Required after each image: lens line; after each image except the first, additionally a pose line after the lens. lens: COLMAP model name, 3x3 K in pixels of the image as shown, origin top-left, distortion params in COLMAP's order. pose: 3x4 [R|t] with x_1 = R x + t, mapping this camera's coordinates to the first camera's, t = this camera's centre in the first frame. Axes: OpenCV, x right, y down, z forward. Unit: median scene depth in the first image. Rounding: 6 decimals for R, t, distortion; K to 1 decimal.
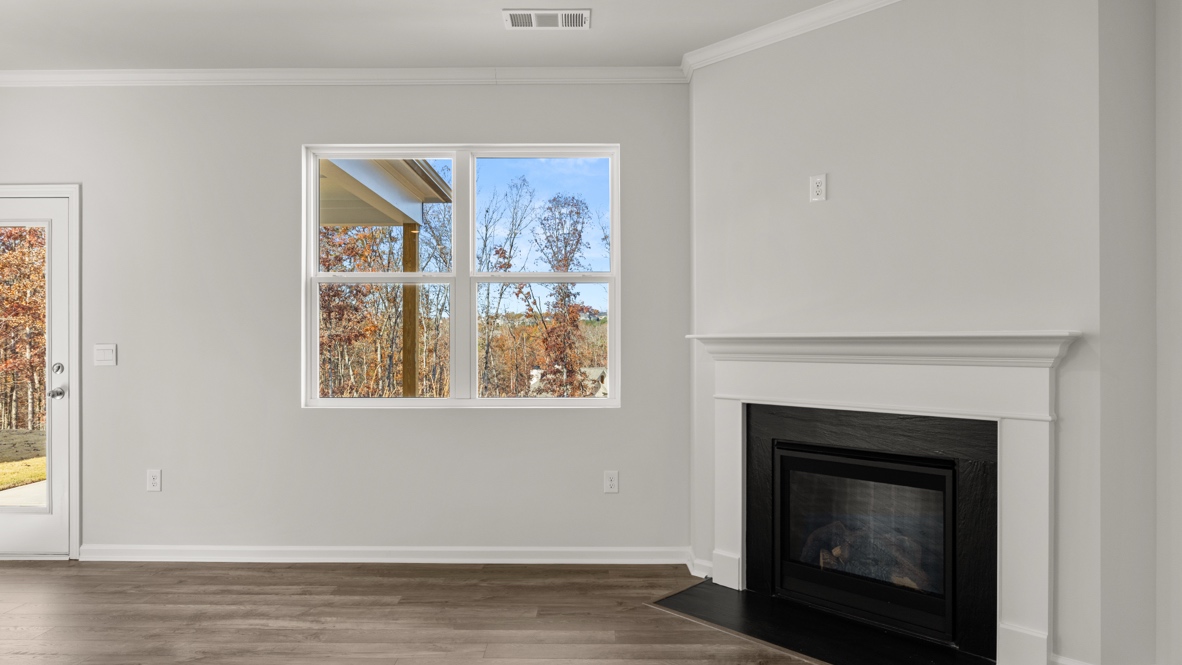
lens RADIAL K [[690.1, 0, 587.2], [0, 690.1, 346.5], [0, 0, 1]] dist [-0.002012, 0.000269]
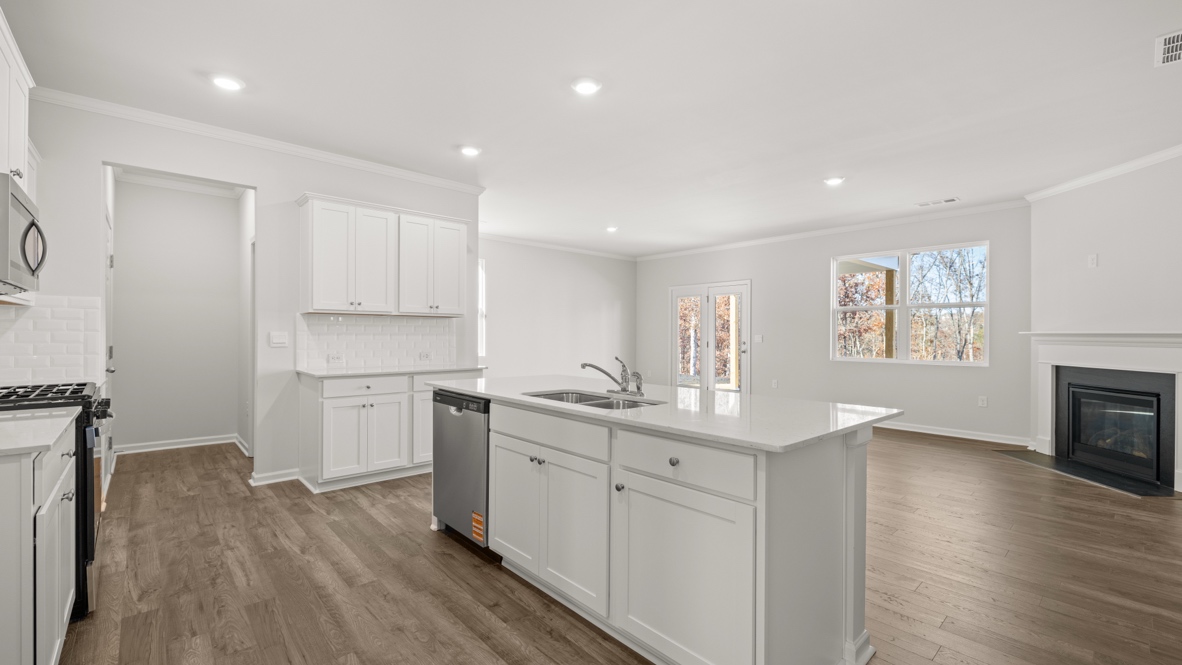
lens RADIAL K [[497.6, 0, 581.5], [0, 497.6, 334.2], [0, 0, 1]] dist [-0.003018, 0.000054]
pose [[0.663054, 0.003572, -0.748563, 0.347676], [-0.008140, 0.999964, -0.002439, 0.004193], [0.748527, 0.007710, 0.663060, -0.898026]]
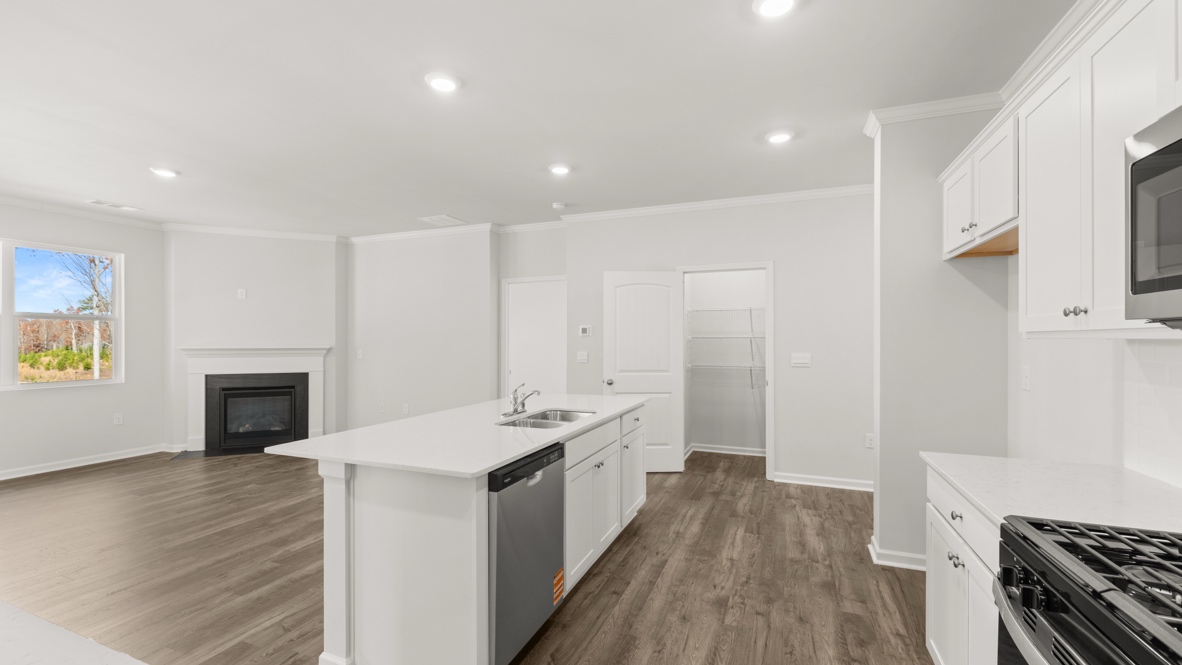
lens RADIAL K [[497.6, 0, 590.1], [0, 497.6, 337.2], [0, 0, 1]] dist [-0.003018, 0.000054]
pose [[0.365215, 0.002884, 0.930919, -0.802567], [0.001576, 0.999992, -0.003716, -0.037690], [-0.930922, 0.002824, 0.365207, -0.811638]]
